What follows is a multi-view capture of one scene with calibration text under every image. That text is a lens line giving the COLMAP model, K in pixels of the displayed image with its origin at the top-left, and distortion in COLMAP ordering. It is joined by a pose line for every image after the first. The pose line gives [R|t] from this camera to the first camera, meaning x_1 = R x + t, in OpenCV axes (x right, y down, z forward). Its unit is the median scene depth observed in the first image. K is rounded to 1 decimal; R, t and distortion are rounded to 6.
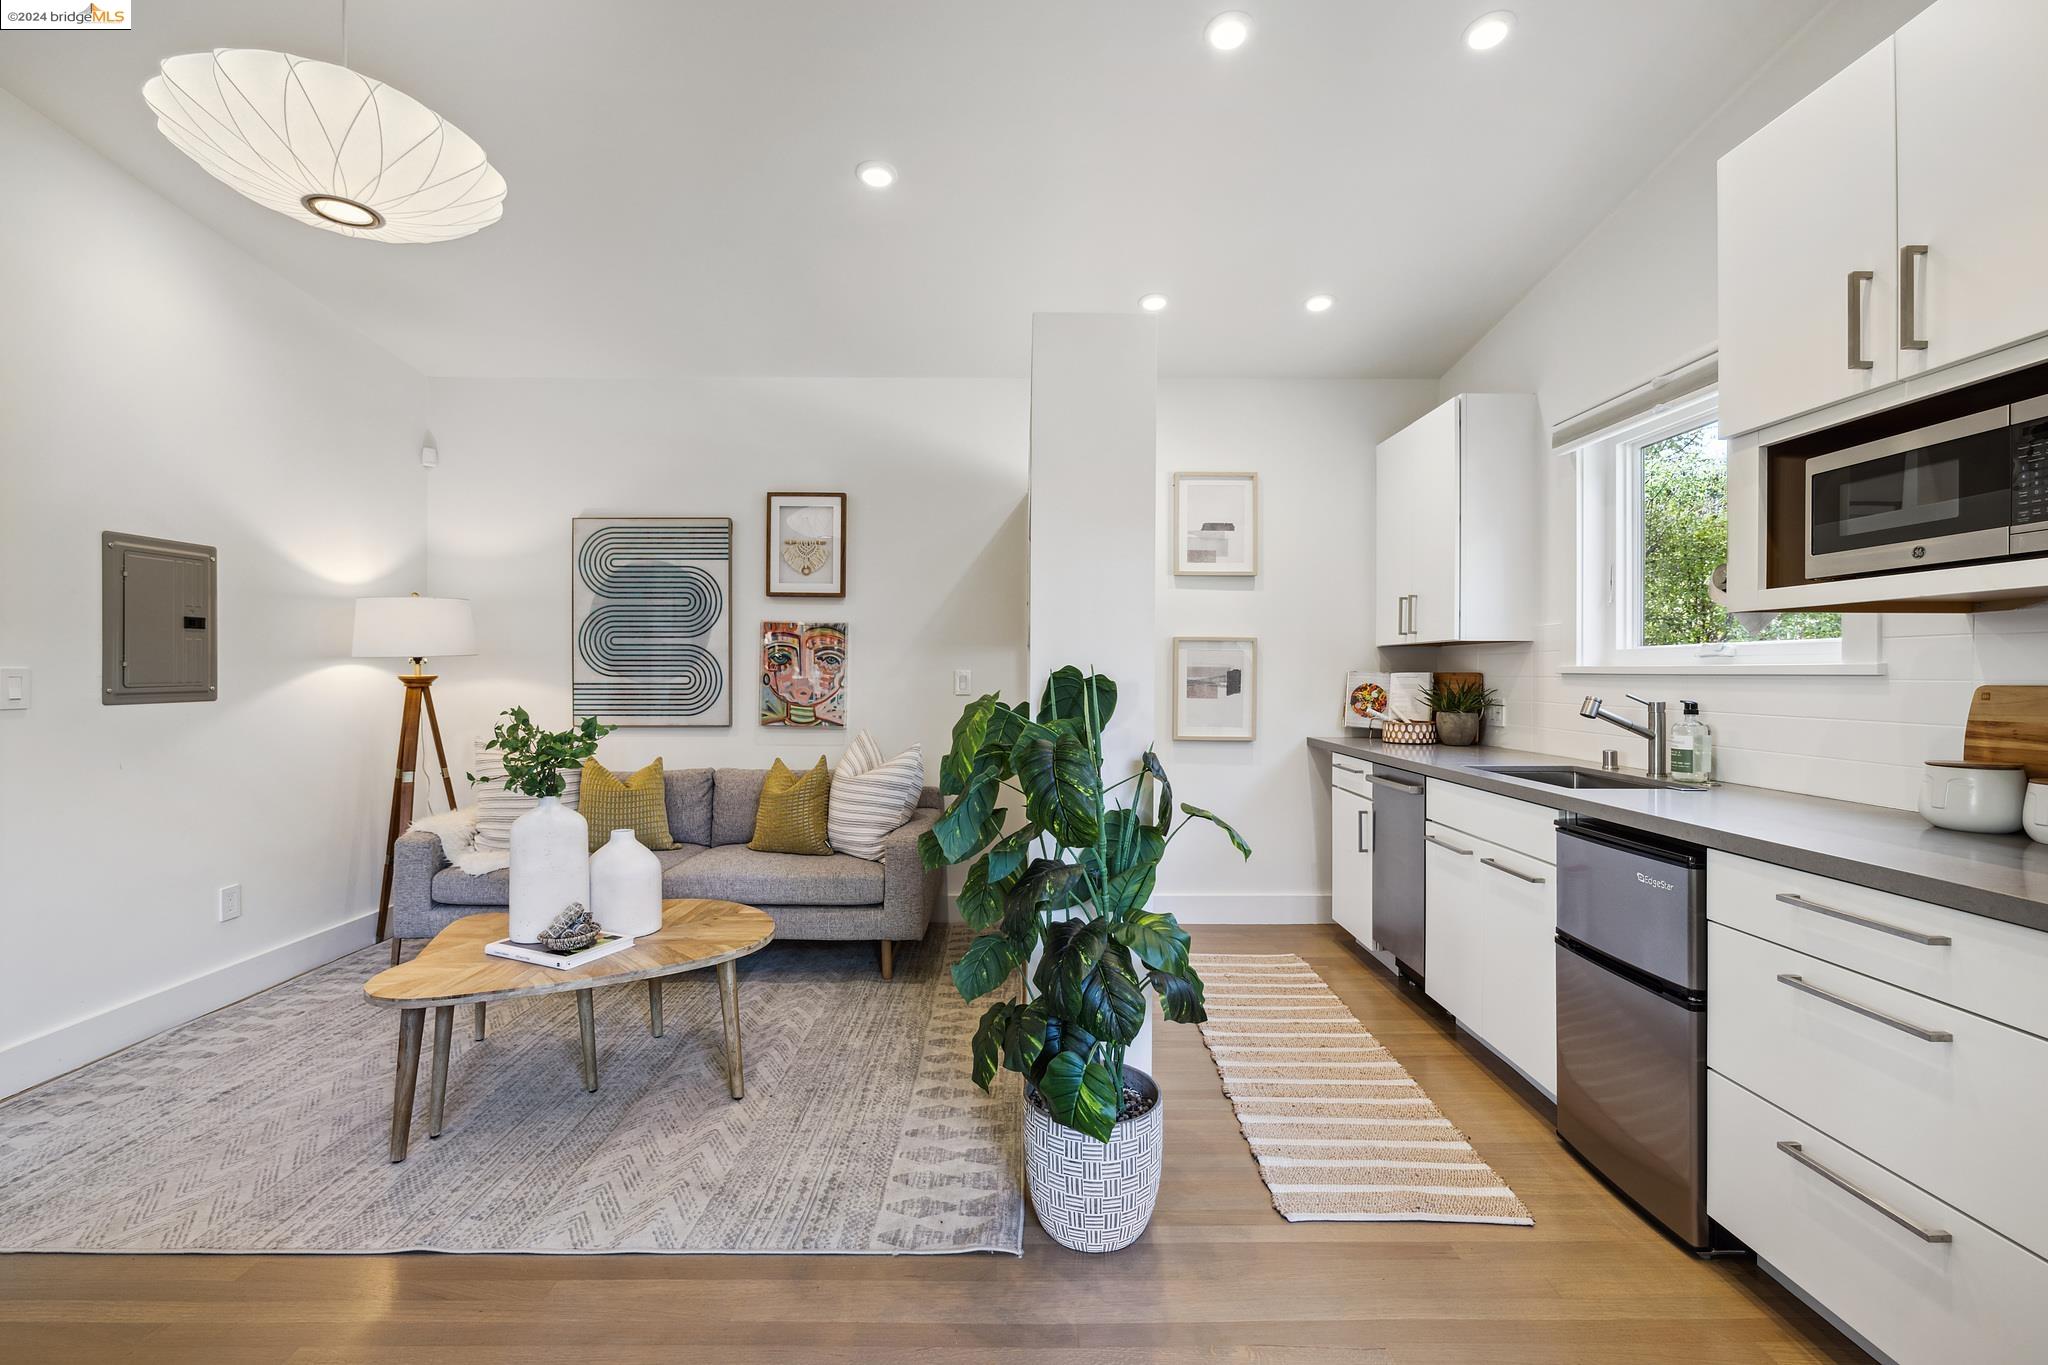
lens RADIAL K [[866.0, 0, 1022.2], [0, 866.0, 670.8], [0, 0, 1]] dist [-0.000135, -0.000028]
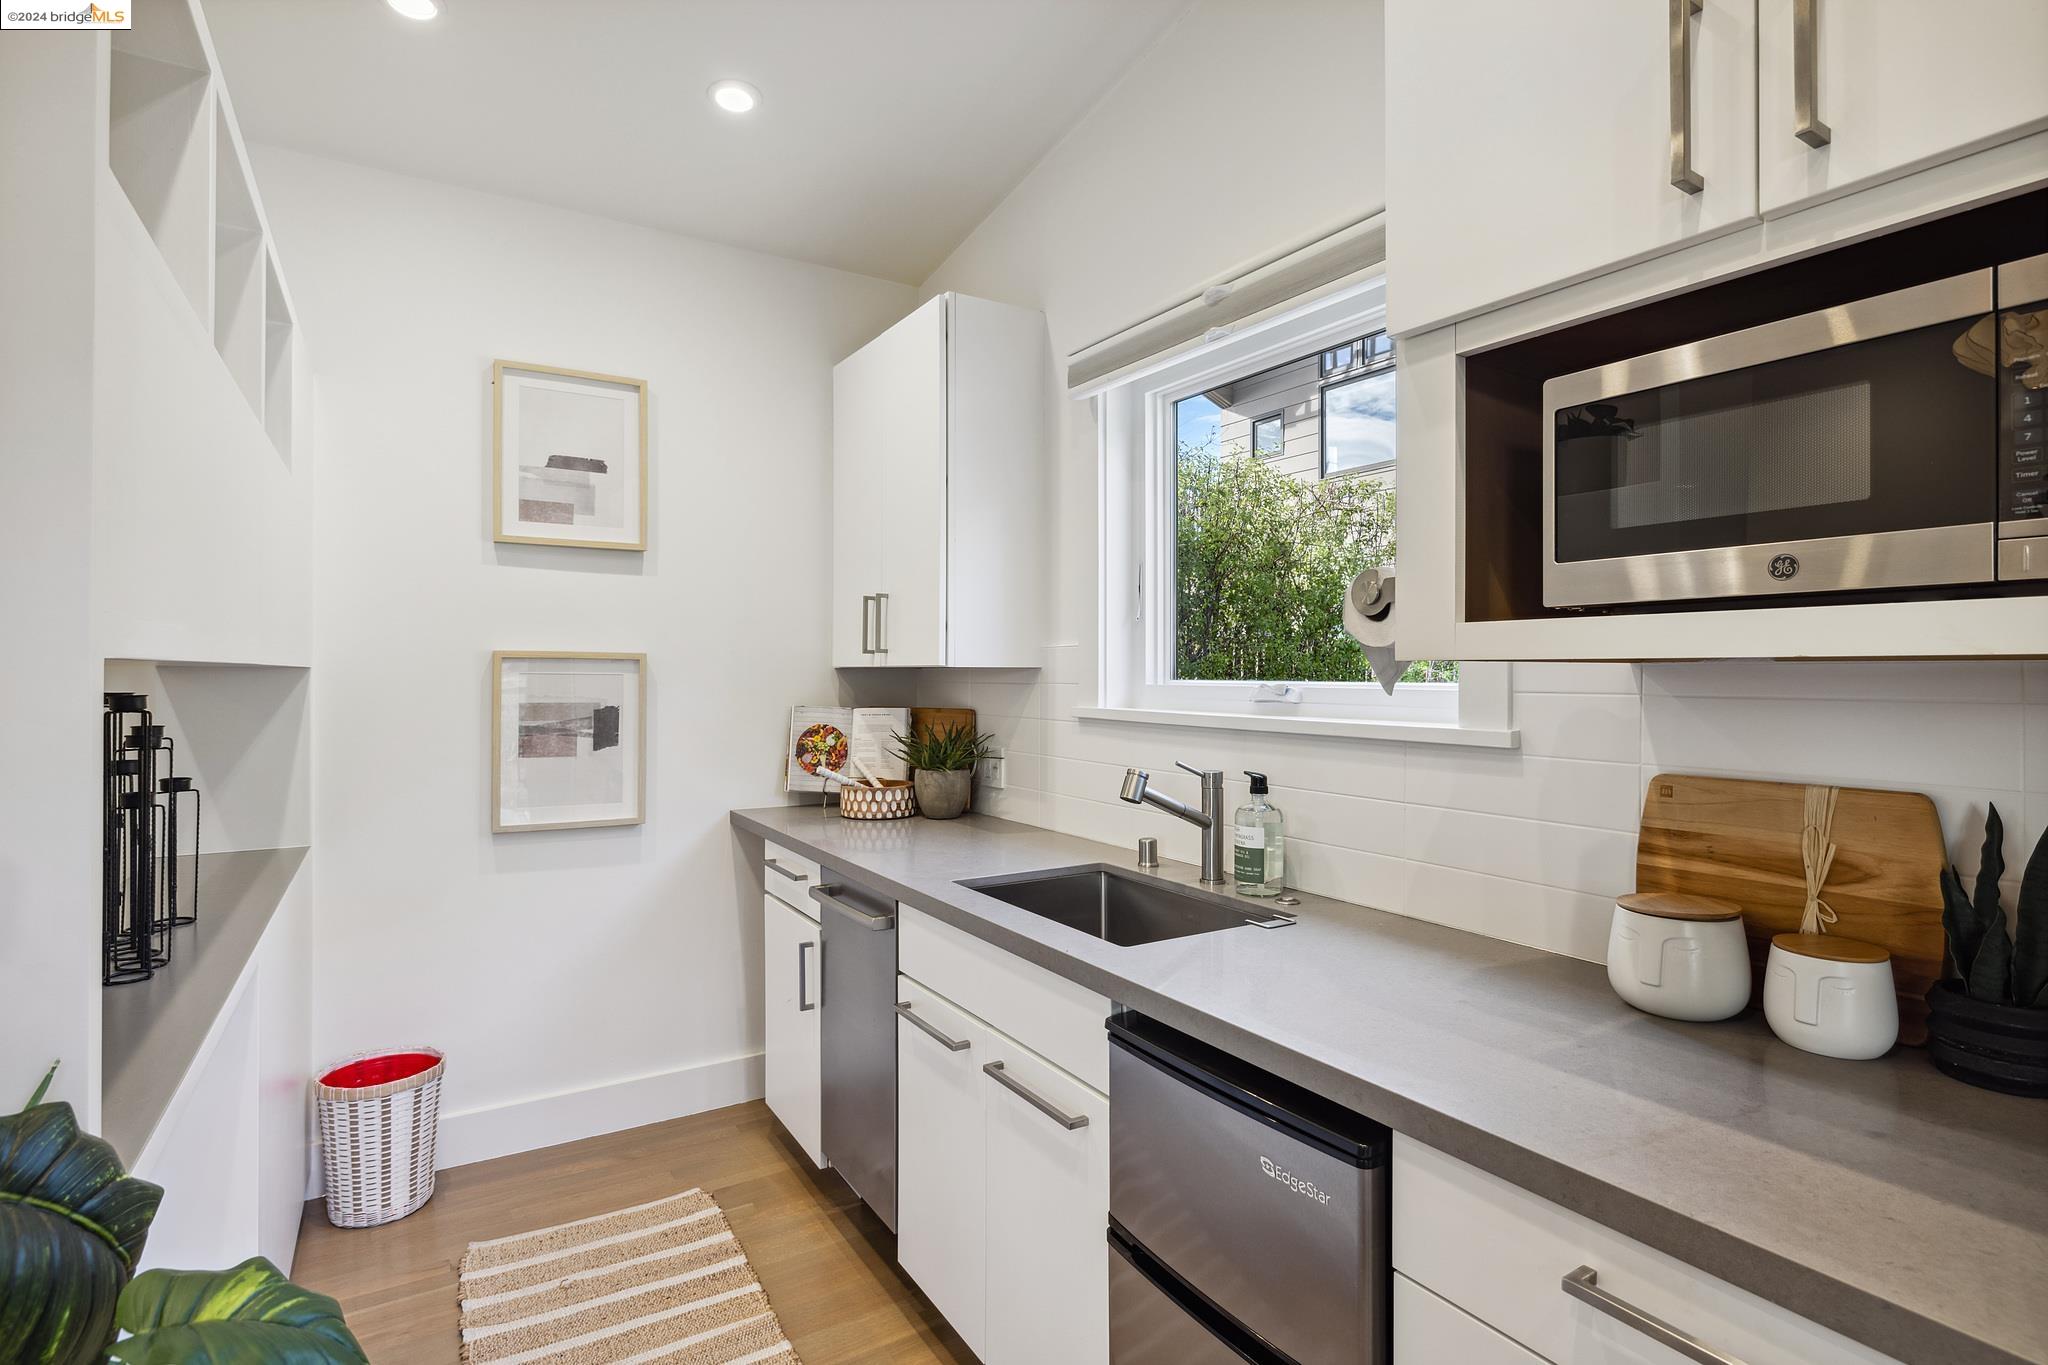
lens RADIAL K [[1020.9, 0, 1022.8], [0, 1020.9, 679.6], [0, 0, 1]] dist [-0.006846, 0.000902]
pose [[0.852990, -0.005611, 0.521896, 0.145365], [0.000360, 0.999948, 0.010162, -0.031961], [-0.521926, -0.008480, 0.852948, 0.298606]]
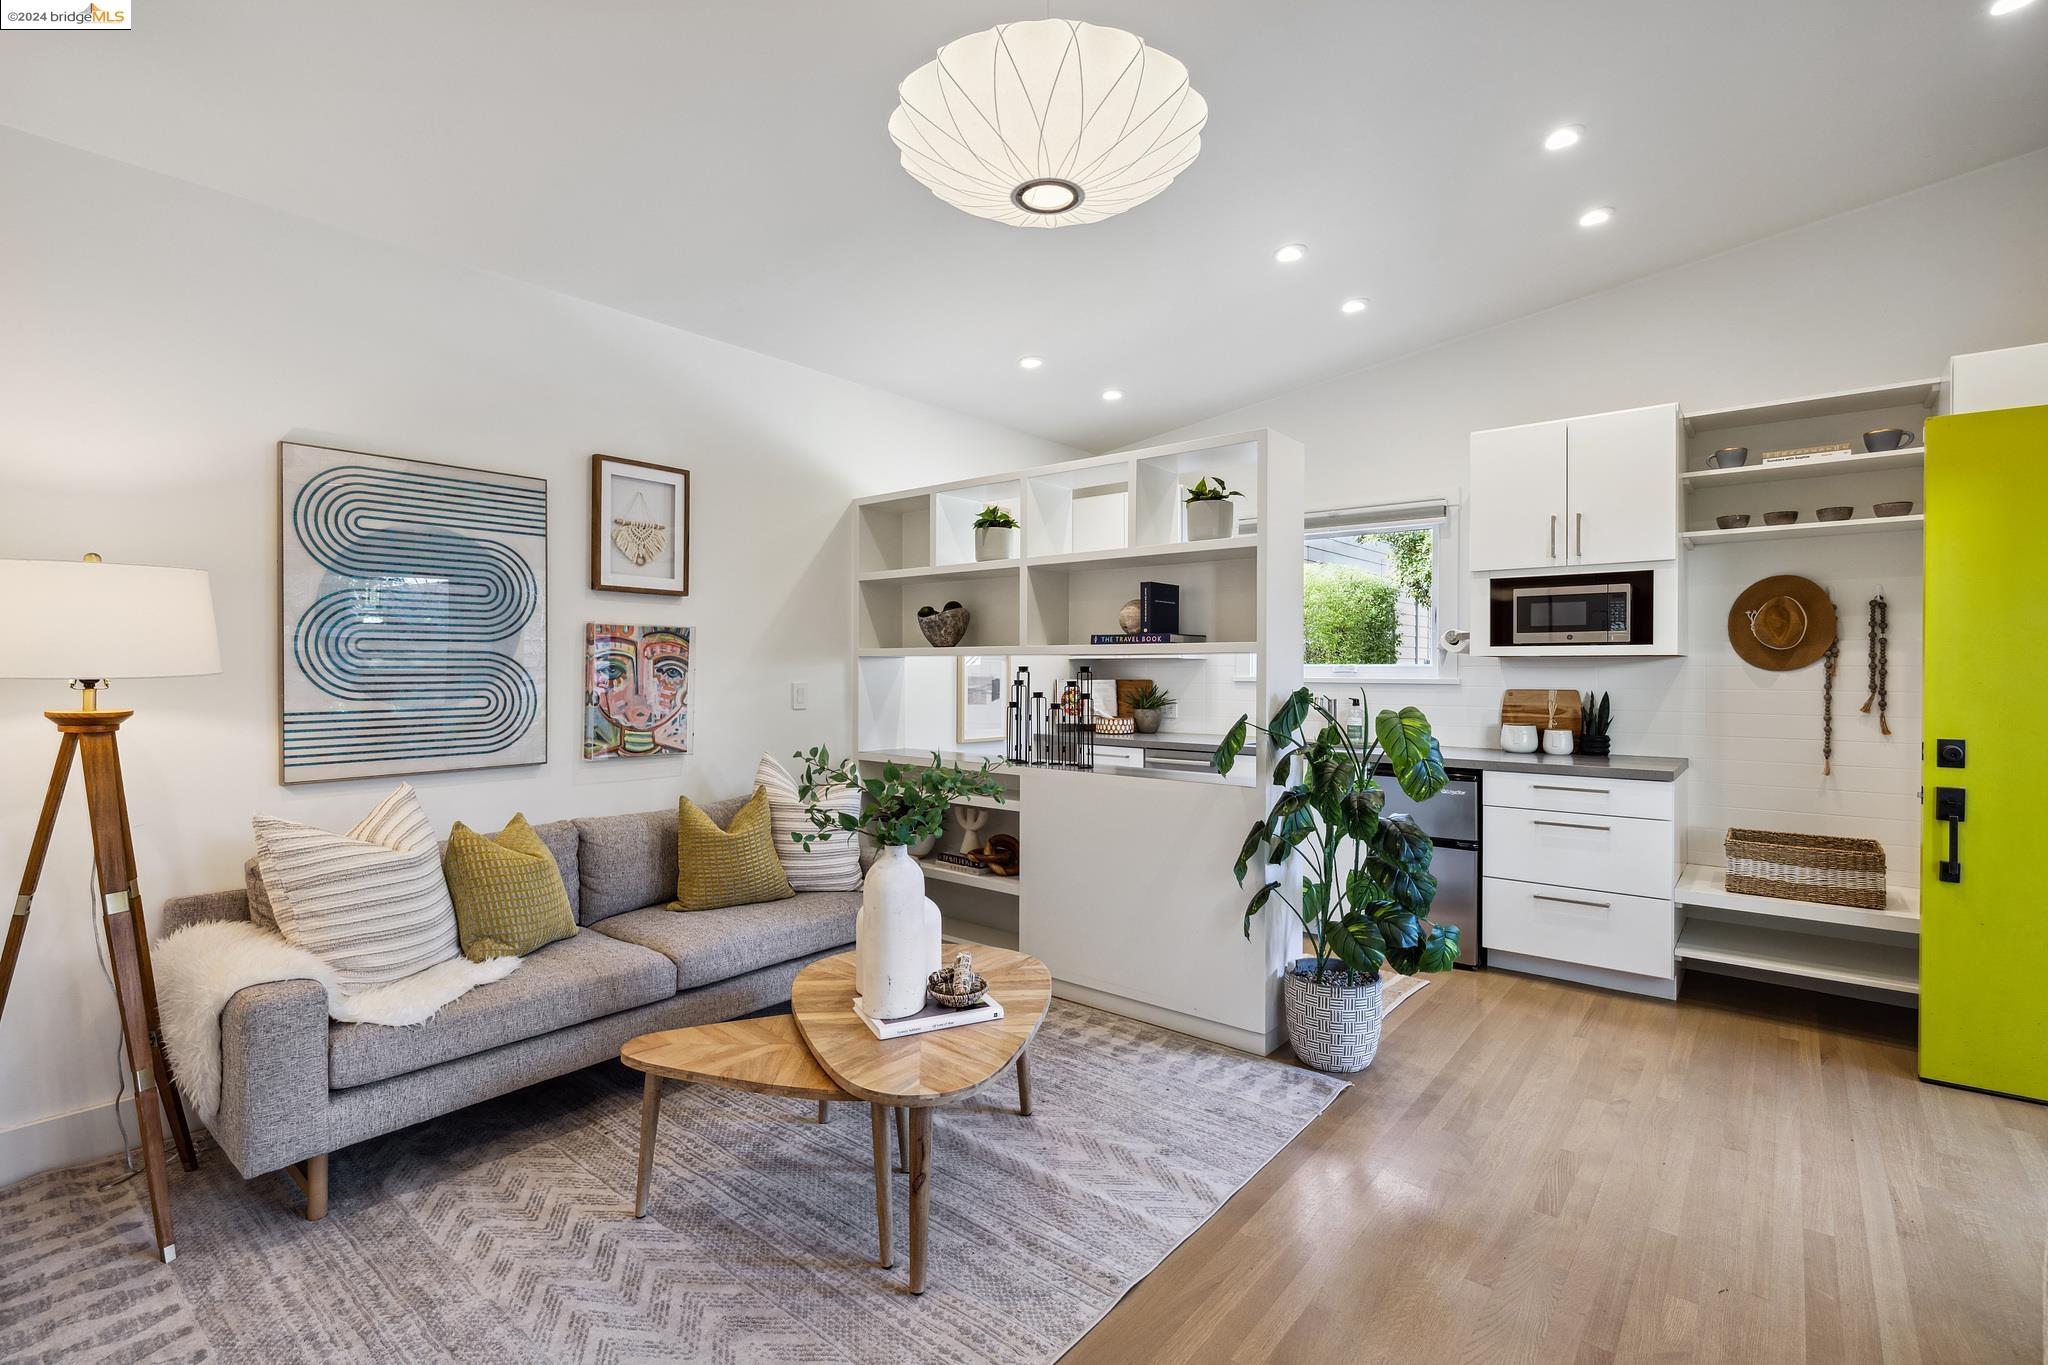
lens RADIAL K [[930.8, 0, 1039.7], [0, 930.8, 672.1], [0, 0, 1]] dist [-0.005207, -0.000301]
pose [[0.633138, -0.005756, 0.774017, -0.791906], [-0.001635, 0.999960, 0.008774, -0.024412], [-0.774037, -0.006821, 0.633104, 0.204609]]
